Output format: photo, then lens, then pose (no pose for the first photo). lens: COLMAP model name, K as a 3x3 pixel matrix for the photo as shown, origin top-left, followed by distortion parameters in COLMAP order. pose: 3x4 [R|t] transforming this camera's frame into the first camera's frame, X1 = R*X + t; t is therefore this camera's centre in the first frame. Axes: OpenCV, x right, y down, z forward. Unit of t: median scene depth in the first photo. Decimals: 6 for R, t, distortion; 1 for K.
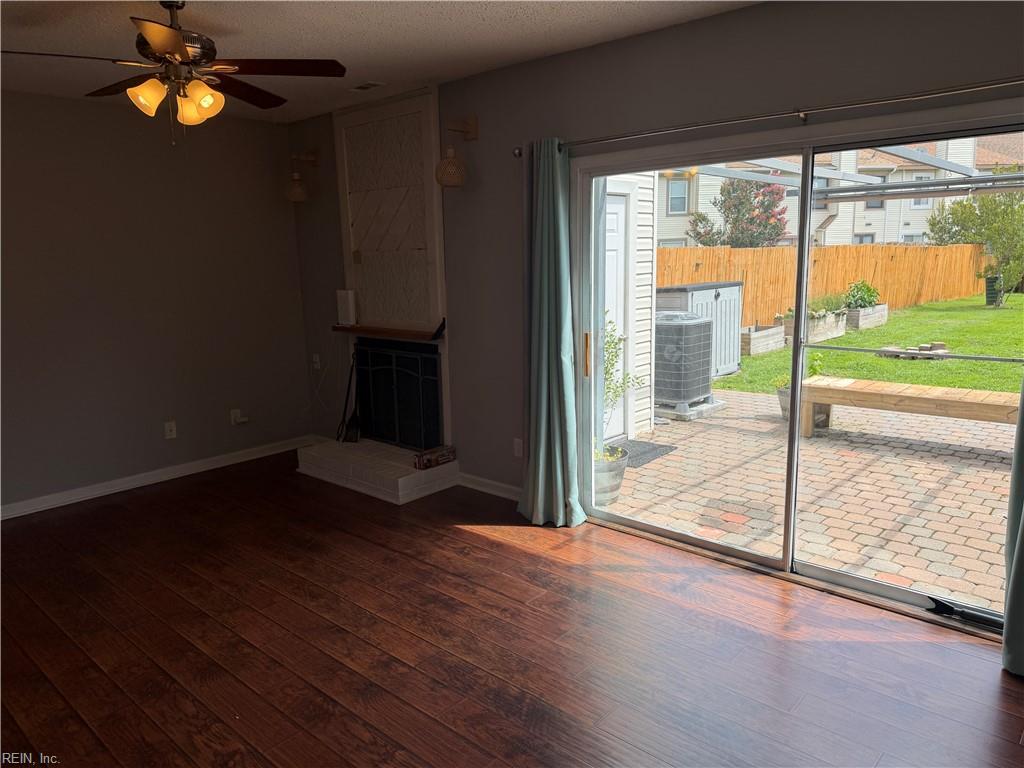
lens RADIAL K [[721.7, 0, 514.7], [0, 721.7, 401.0], [0, 0, 1]] dist [0.031861, -0.042978]
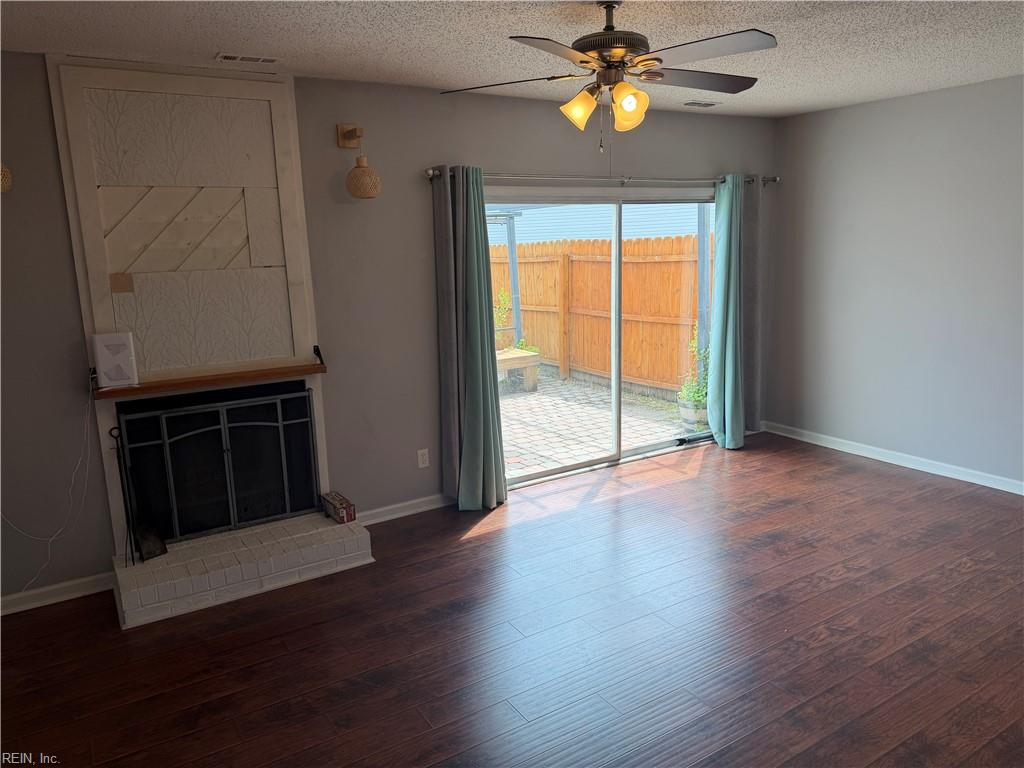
lens RADIAL K [[721.7, 0, 514.0], [0, 721.7, 390.1], [0, 0, 1]] dist [0.031861, -0.042978]
pose [[0.263790, -0.180572, 0.947528, -1.236923], [0.215232, 0.968573, 0.124663, -0.172993], [-0.940261, 0.171053, 0.294365, 0.760752]]
